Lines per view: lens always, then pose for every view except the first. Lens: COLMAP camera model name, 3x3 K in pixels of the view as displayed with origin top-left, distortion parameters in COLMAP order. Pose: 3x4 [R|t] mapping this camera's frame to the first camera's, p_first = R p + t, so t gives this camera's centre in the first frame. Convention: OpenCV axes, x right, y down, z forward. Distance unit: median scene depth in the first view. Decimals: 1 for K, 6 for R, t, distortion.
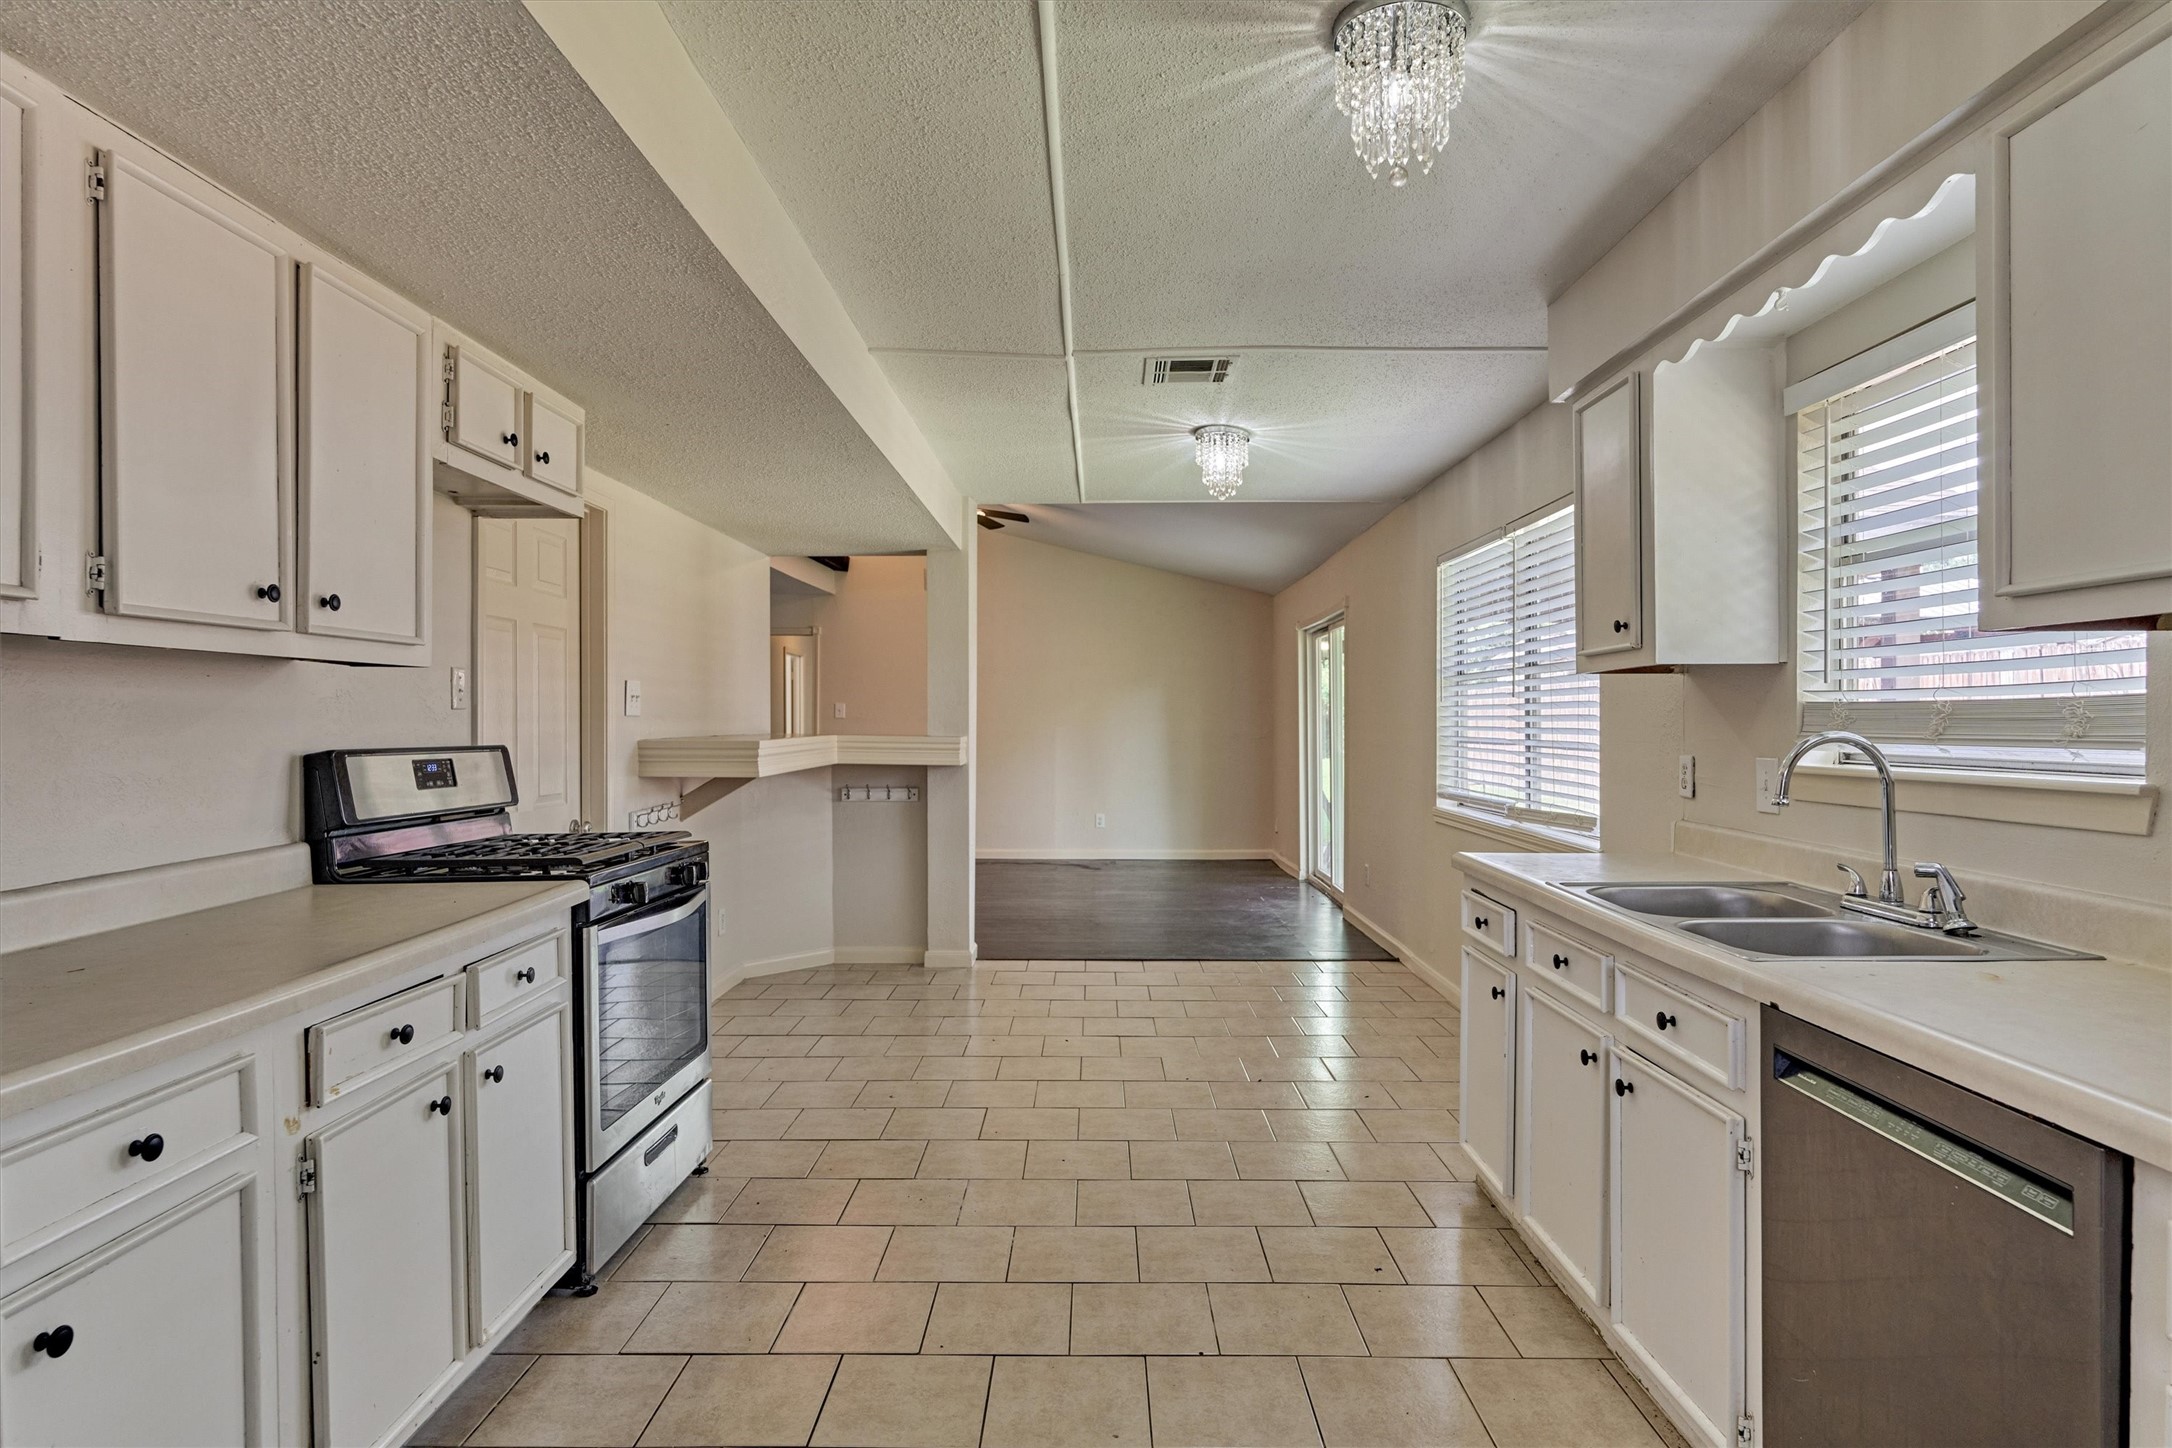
lens RADIAL K [[1343.0, 0, 1072.8], [0, 1343.0, 717.9], [0, 0, 1]] dist [0.004603, 0.000947]
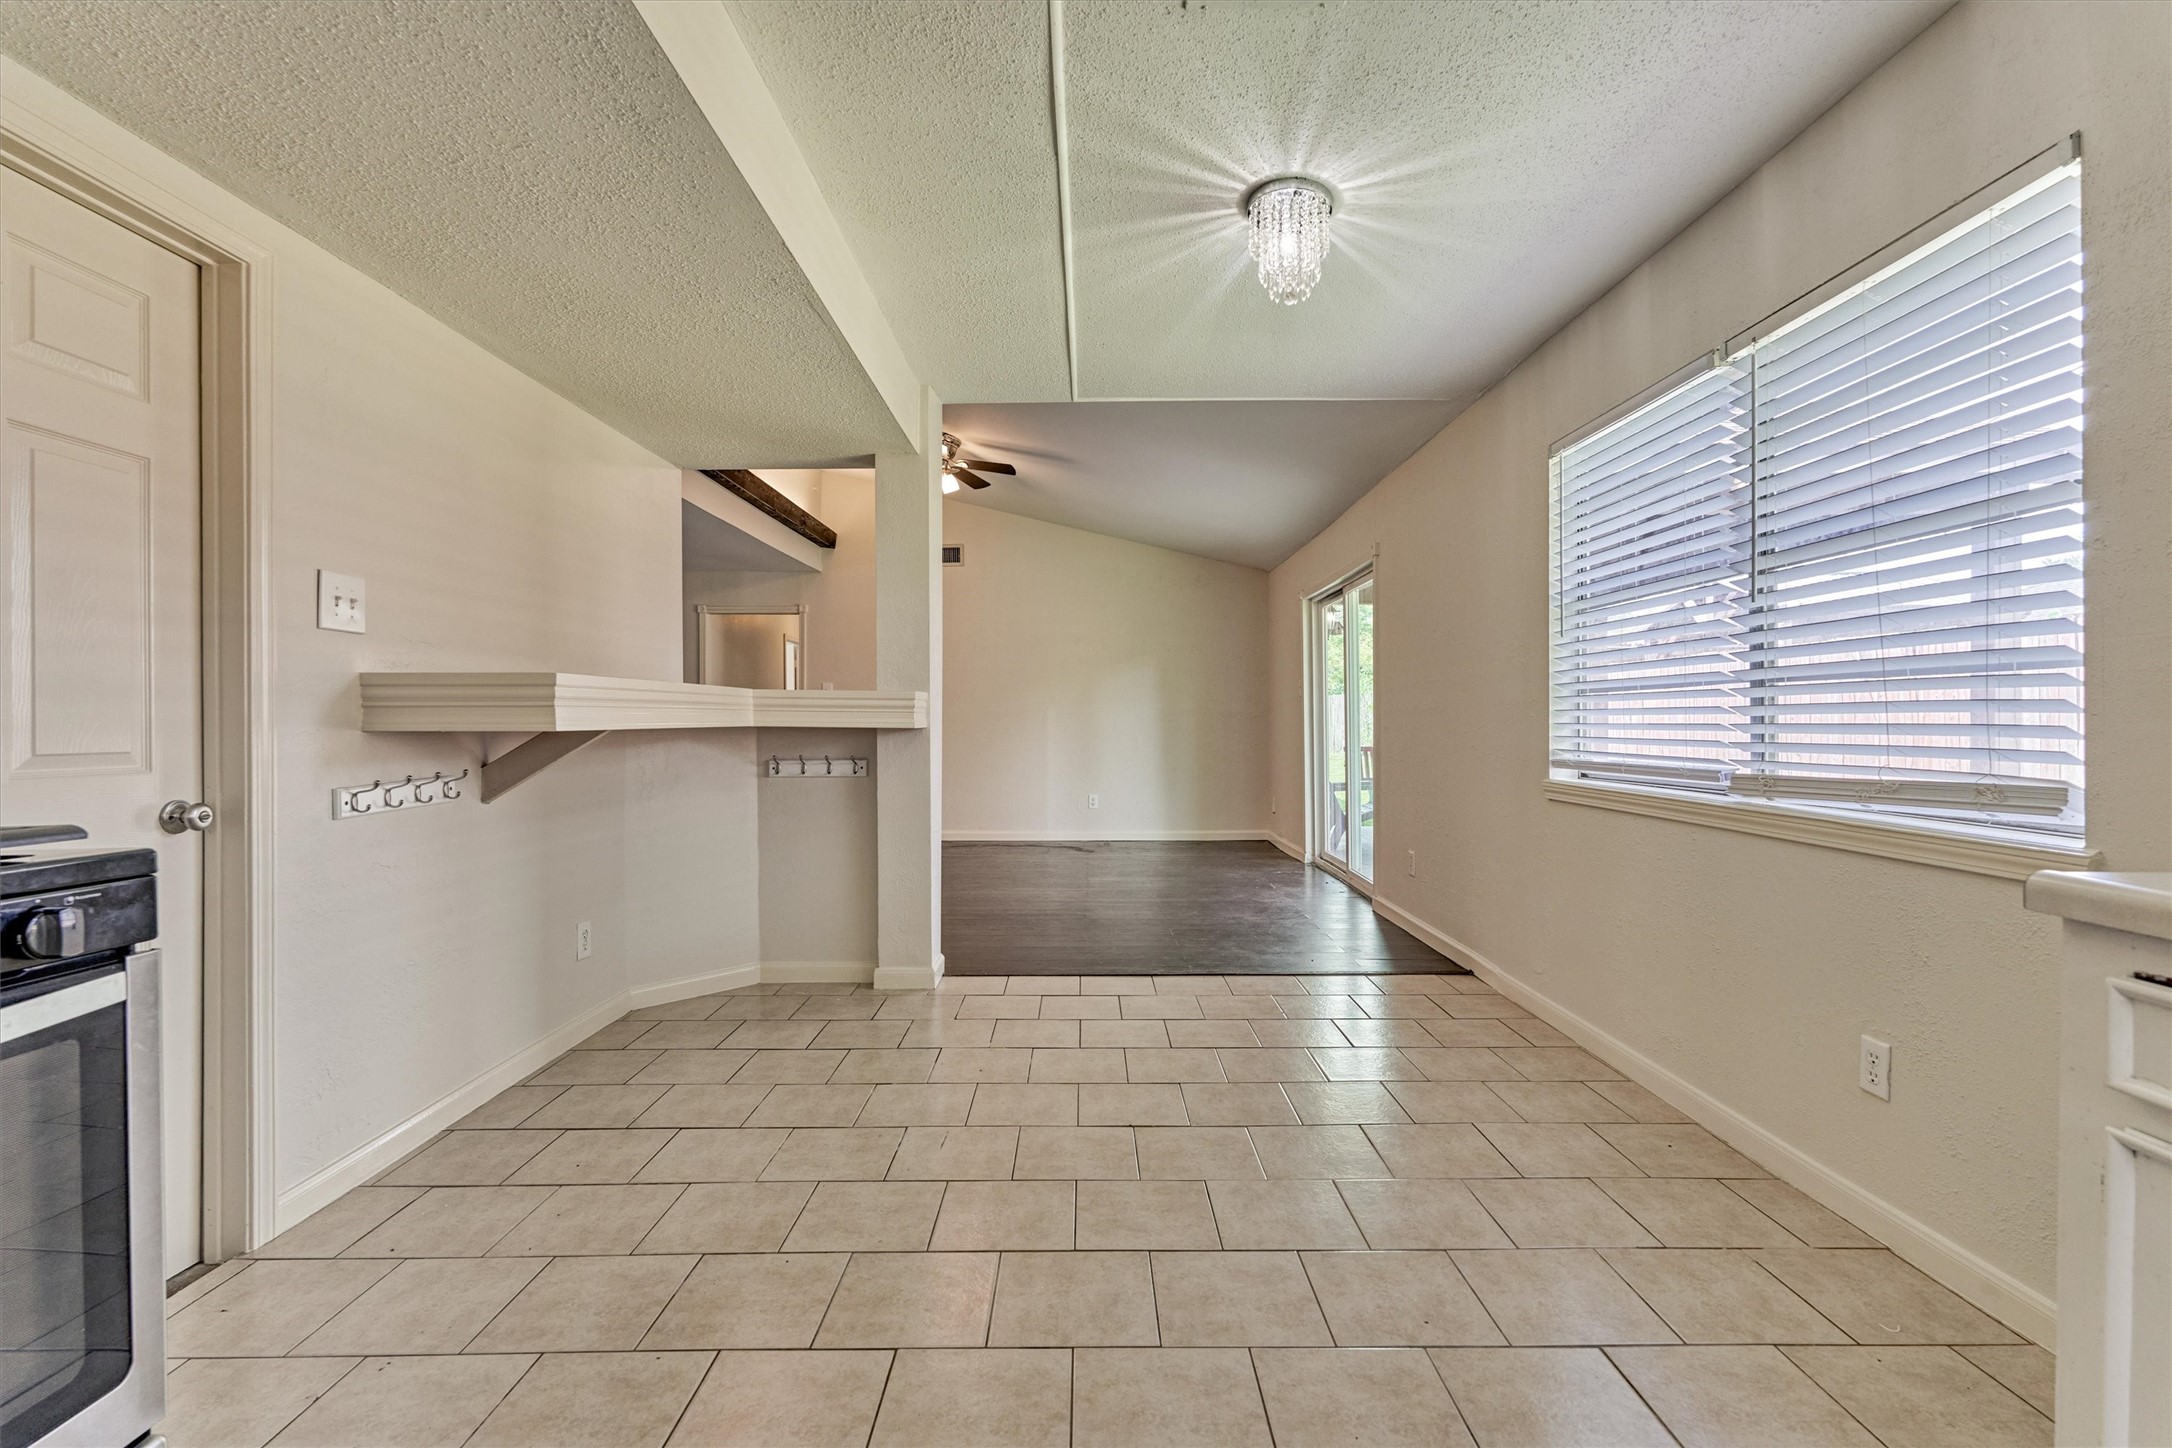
lens RADIAL K [[1013.3, 0, 1088.3], [0, 1013.3, 720.3], [0, 0, 1]] dist [0.012615, 0.000361]
pose [[0.999774, -0.002710, 0.021091, 0.002091], [0.002831, 0.999980, -0.005716, 0.033073], [-0.021075, 0.005775, 0.999761, 0.404249]]
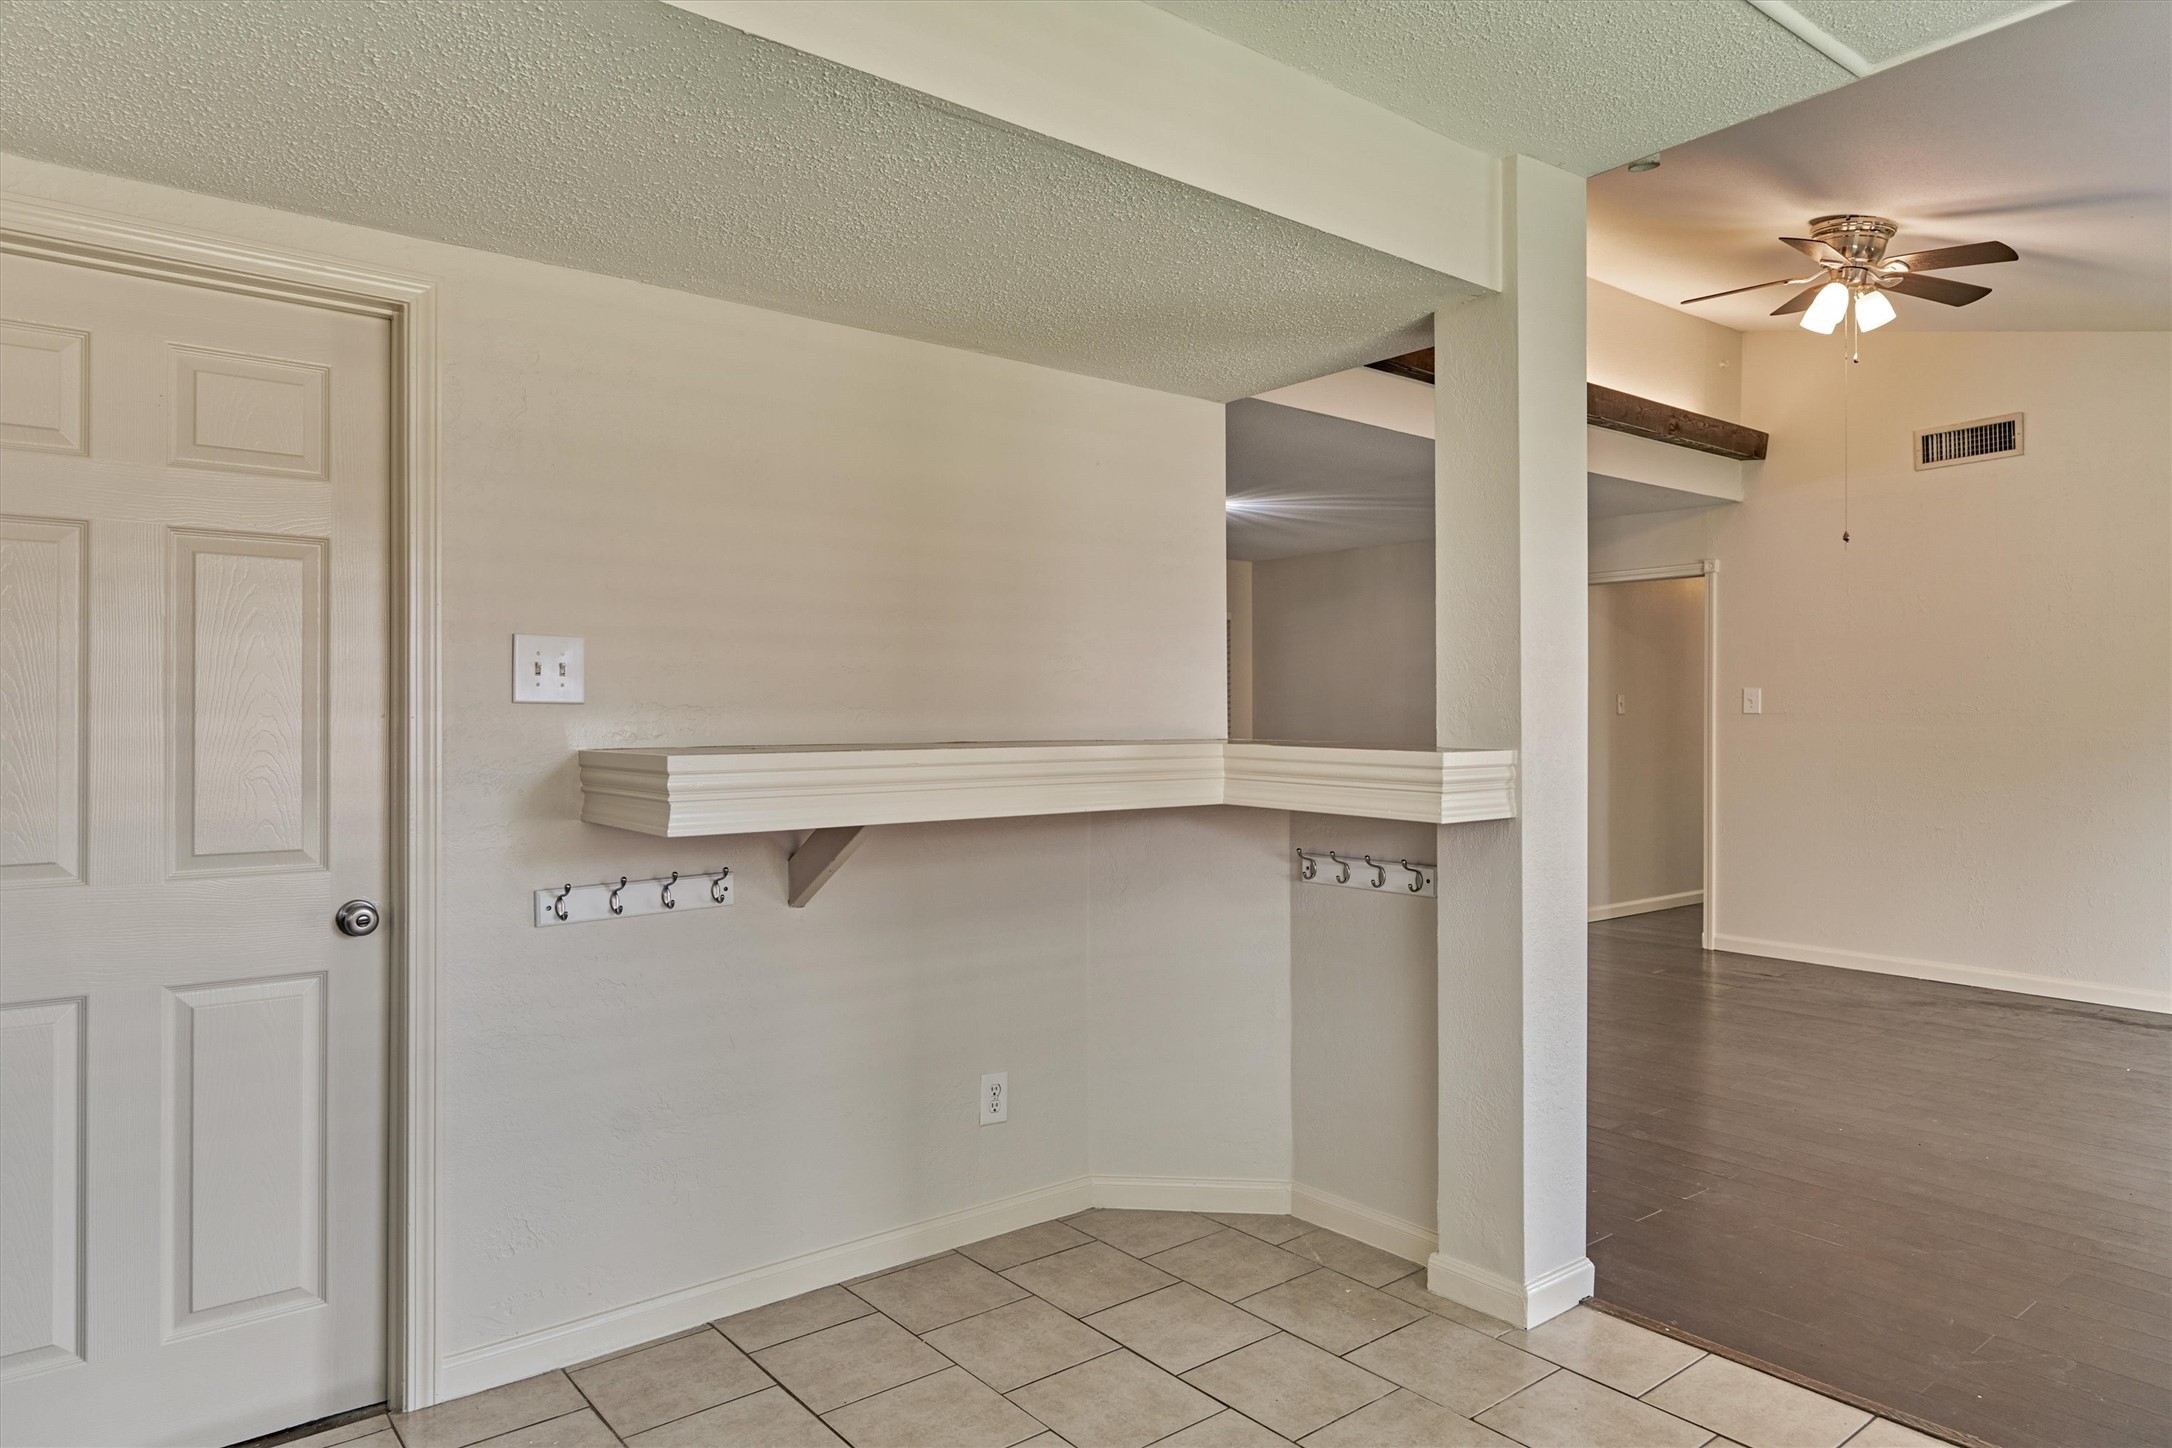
lens RADIAL K [[1343.0, 0, 1075.1], [0, 1343.0, 707.2], [0, 0, 1]] dist [0.004603, 0.000947]
pose [[0.619335, -0.007675, -0.785089, 0.156415], [0.000998, 0.999959, -0.008989, 0.003929], [0.785126, 0.004783, 0.619318, 0.641545]]
